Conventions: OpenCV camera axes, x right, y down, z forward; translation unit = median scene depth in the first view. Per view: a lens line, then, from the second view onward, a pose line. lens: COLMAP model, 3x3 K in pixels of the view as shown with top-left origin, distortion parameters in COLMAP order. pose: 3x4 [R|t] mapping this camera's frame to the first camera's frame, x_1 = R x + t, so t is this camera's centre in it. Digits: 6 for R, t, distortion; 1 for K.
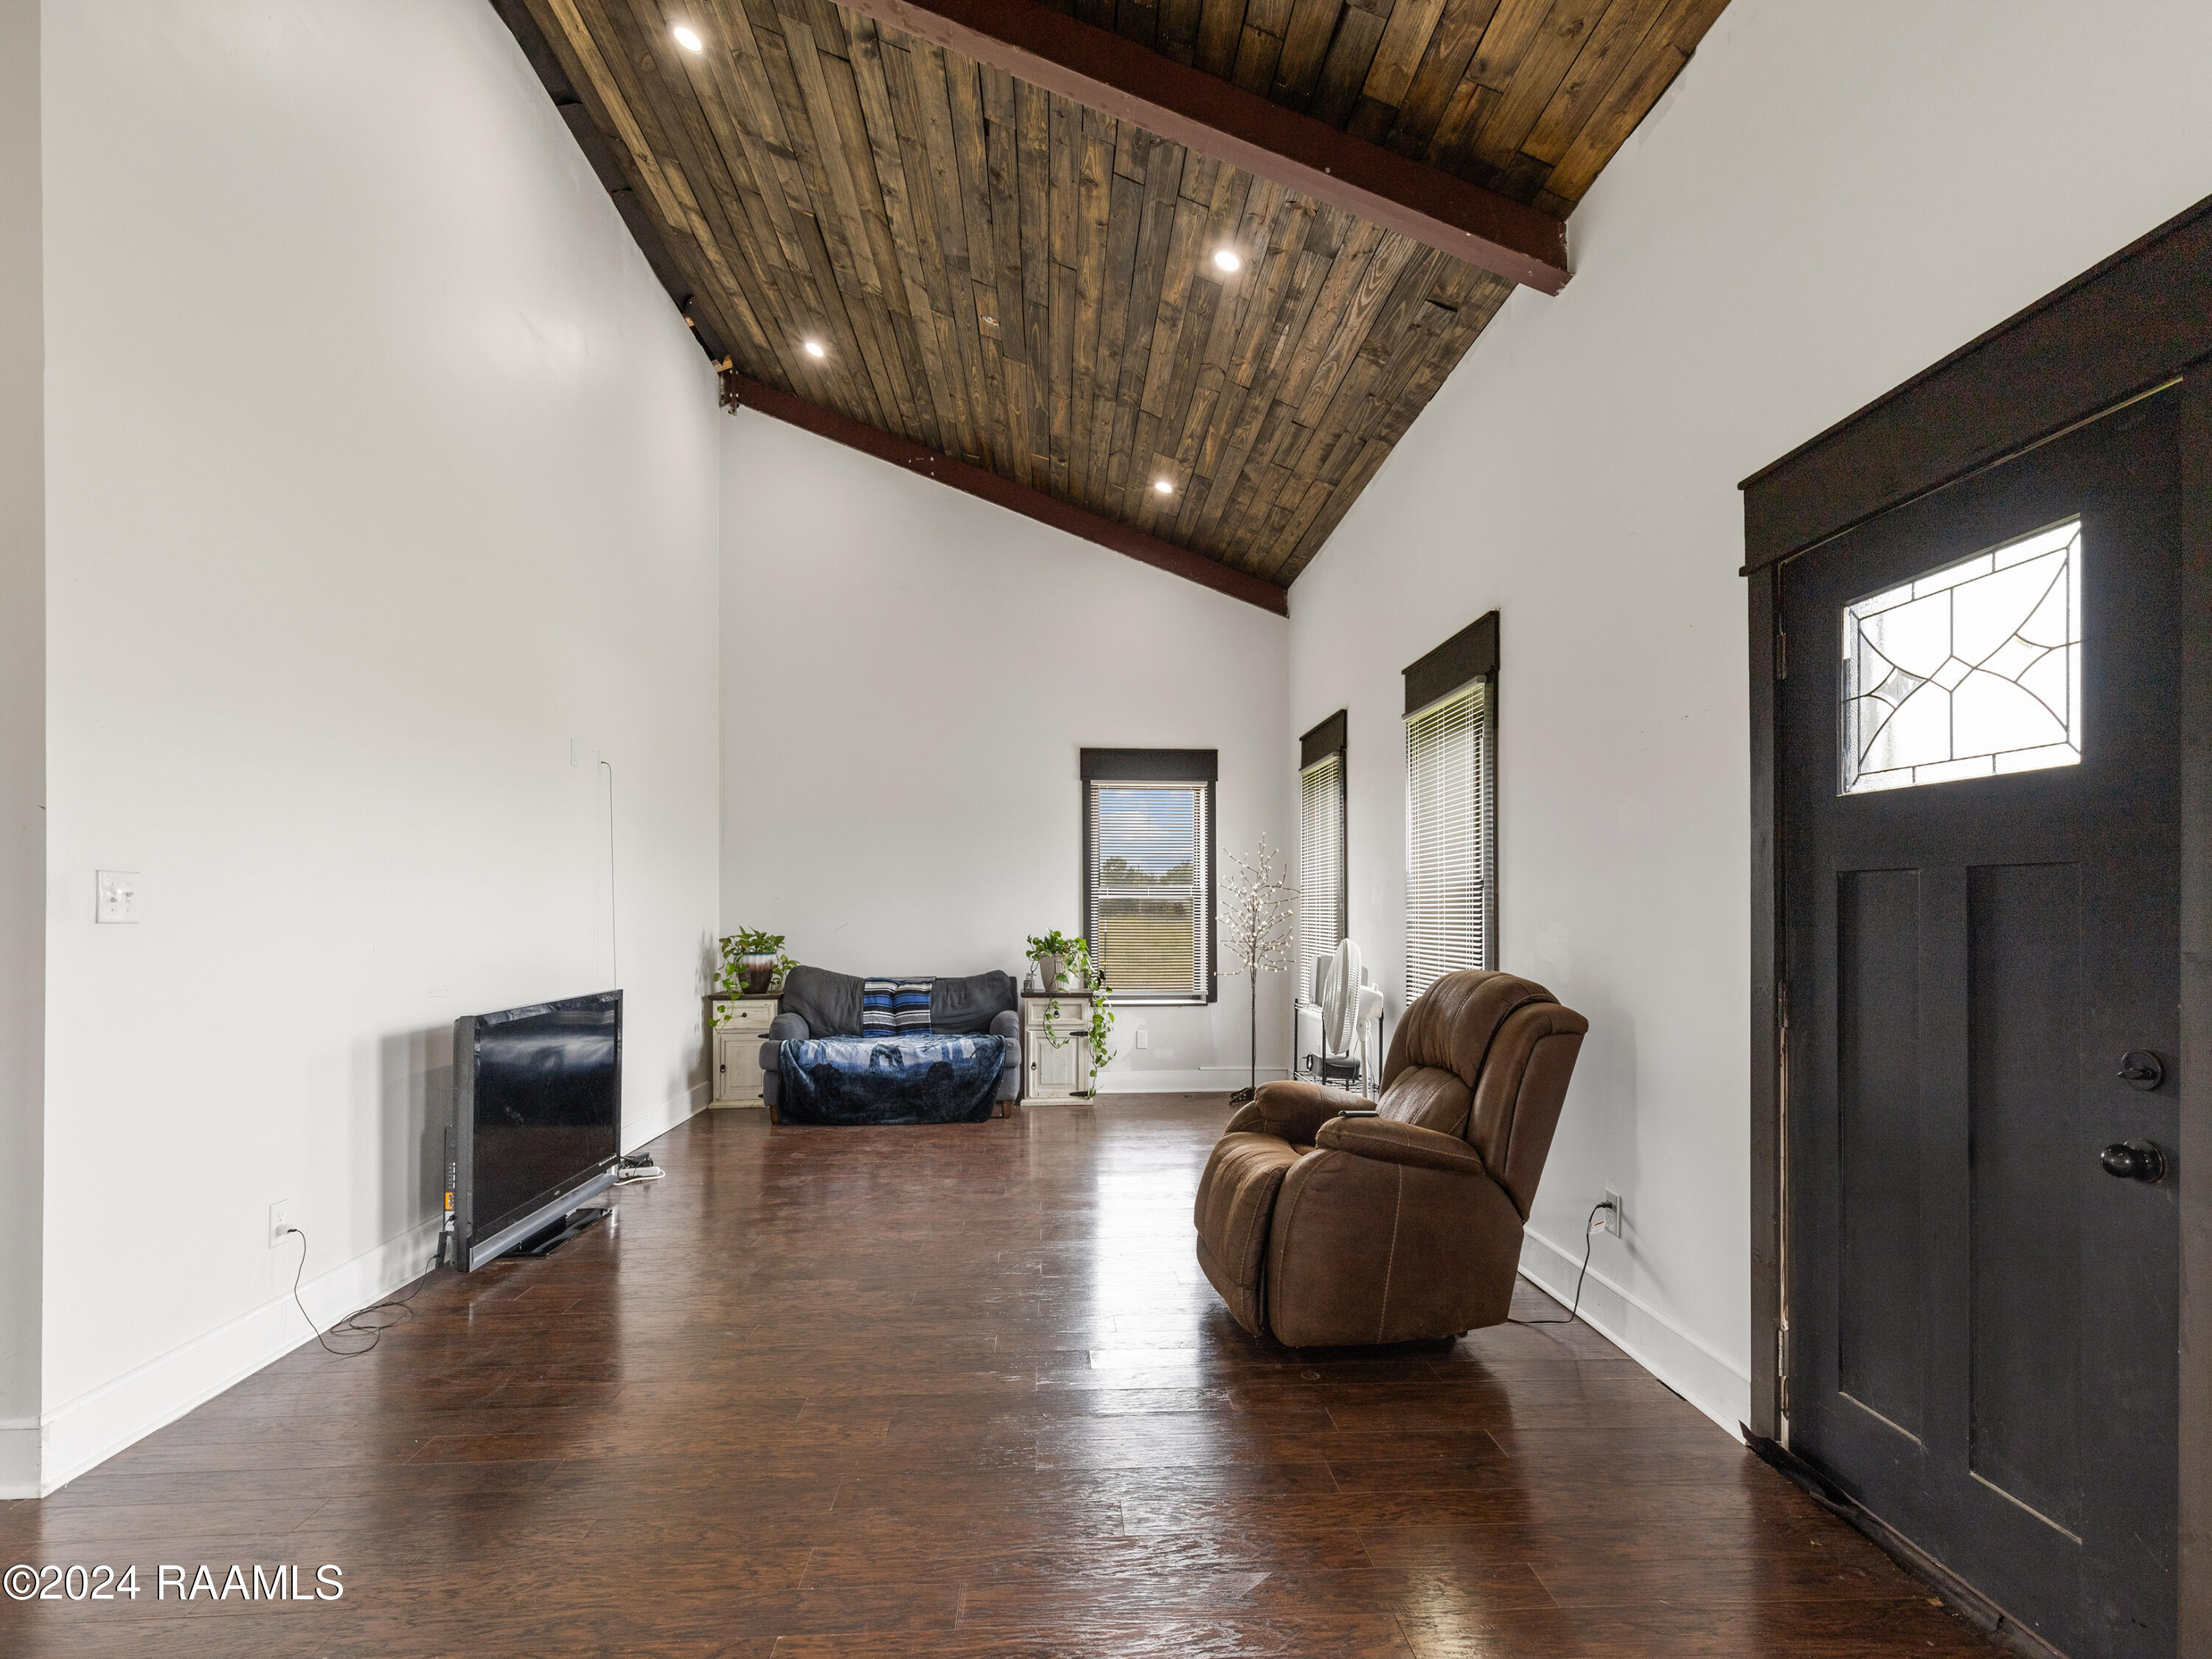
lens RADIAL K [[1012.2, 0, 1103.0], [0, 1012.2, 900.6], [0, 0, 1]] dist [-0.003336, -0.000223]
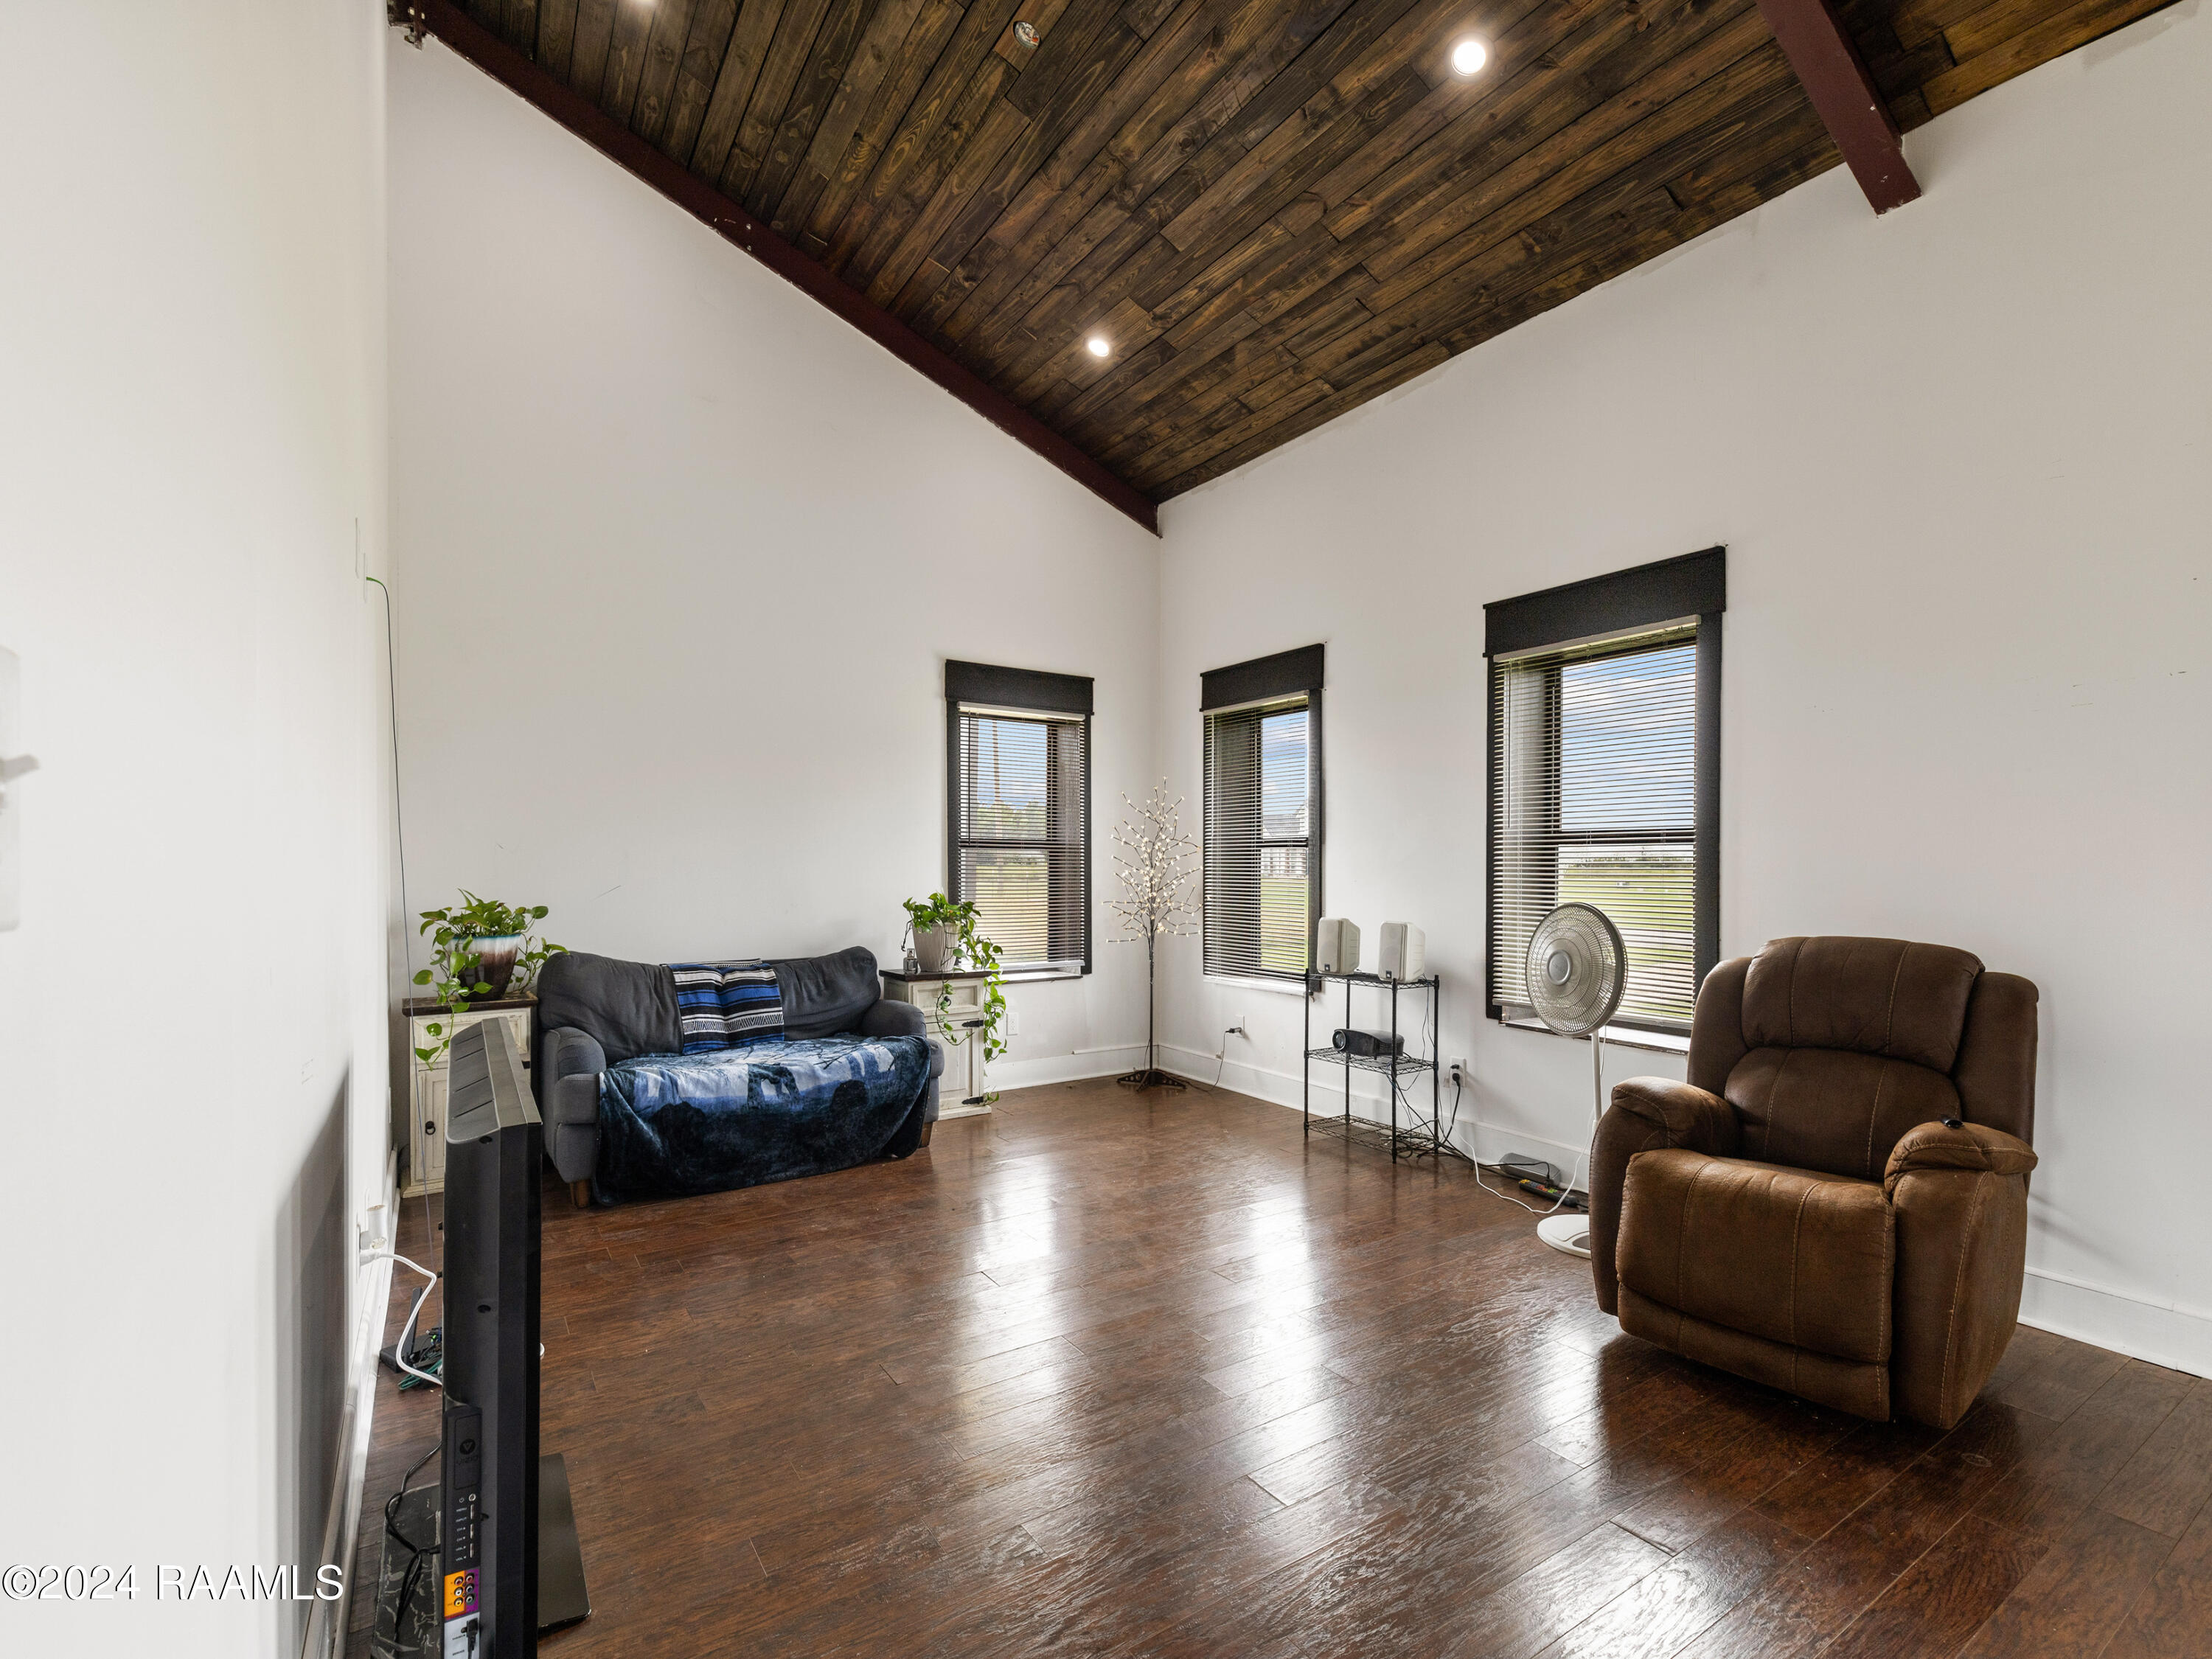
lens RADIAL K [[1006.9, 0, 1113.6], [0, 1006.9, 870.5], [0, 0, 1]] dist [0.000512, -0.000134]
pose [[0.864327, -0.000549, 0.502931, -0.352027], [-0.007504, 0.999874, 0.013987, 0.001035], [-0.502875, -0.015864, 0.864214, 0.298799]]
